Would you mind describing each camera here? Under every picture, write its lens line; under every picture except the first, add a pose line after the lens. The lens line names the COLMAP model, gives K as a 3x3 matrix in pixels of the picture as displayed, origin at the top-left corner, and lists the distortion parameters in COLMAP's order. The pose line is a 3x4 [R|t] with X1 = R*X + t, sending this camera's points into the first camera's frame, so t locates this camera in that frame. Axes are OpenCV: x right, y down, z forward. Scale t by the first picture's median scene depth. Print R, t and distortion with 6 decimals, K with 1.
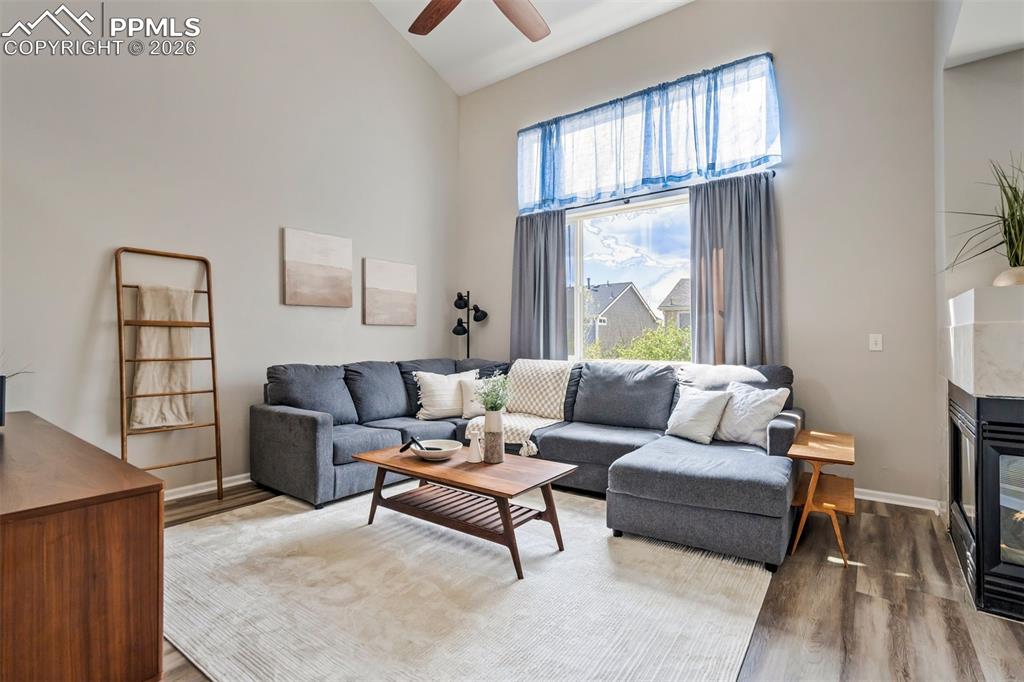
lens RADIAL K [[478.4, 0, 513.2], [0, 478.4, 335.5], [0, 0, 1]] dist [-0.001473, 0.000258]
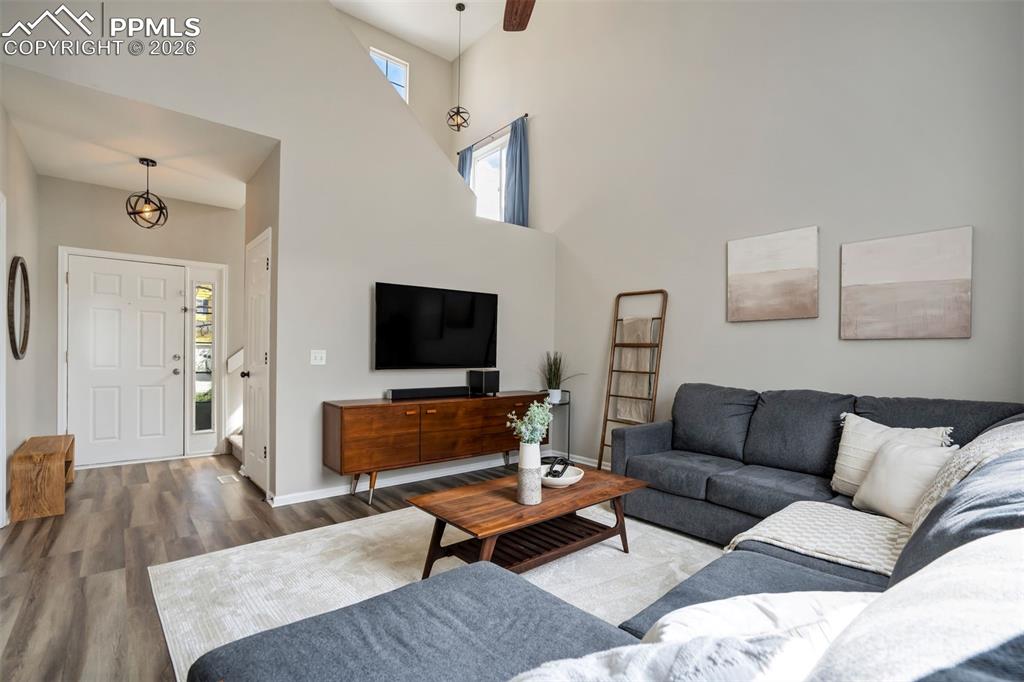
lens RADIAL K [[478.4, 0, 509.3], [0, 478.4, 347.2], [0, 0, 1]] dist [-0.001473, 0.000258]
pose [[-0.189299, -0.007467, -0.981891, 0.670695], [0.001334, 0.999968, -0.007862, -0.008718], [0.981919, -0.002798, -0.189283, 0.916273]]
